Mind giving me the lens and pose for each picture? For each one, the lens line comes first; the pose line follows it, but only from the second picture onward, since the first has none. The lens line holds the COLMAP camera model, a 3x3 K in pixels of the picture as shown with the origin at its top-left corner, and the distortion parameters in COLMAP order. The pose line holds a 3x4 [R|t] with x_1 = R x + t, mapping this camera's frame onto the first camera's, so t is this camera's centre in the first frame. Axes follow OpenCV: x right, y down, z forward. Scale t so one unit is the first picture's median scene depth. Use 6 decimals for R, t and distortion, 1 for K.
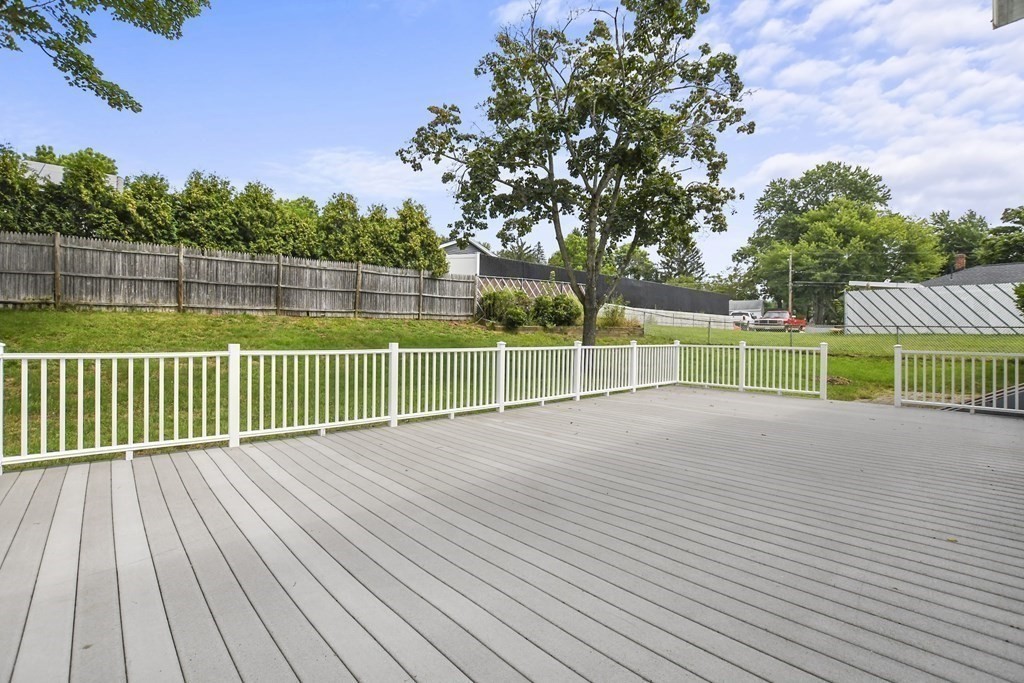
lens RADIAL K [[455.4, 0, 501.1], [0, 455.4, 335.7], [0, 0, 1]] dist [-0.028475, 0.002705]
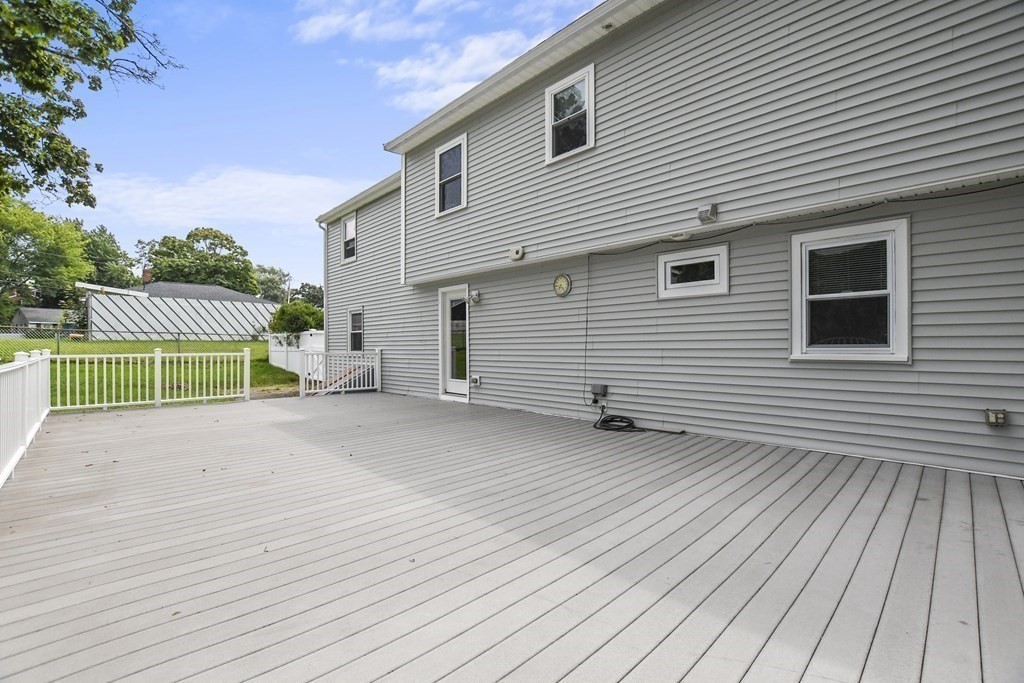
lens RADIAL K [[455.4, 0, 504.6], [0, 455.4, 345.1], [0, 0, 1]] dist [-0.028475, 0.002705]
pose [[-0.034129, -0.007316, 0.999391, -0.341314], [0.001149, 0.999972, 0.007360, 0.000914], [-0.999417, 0.001400, -0.034119, 0.373901]]
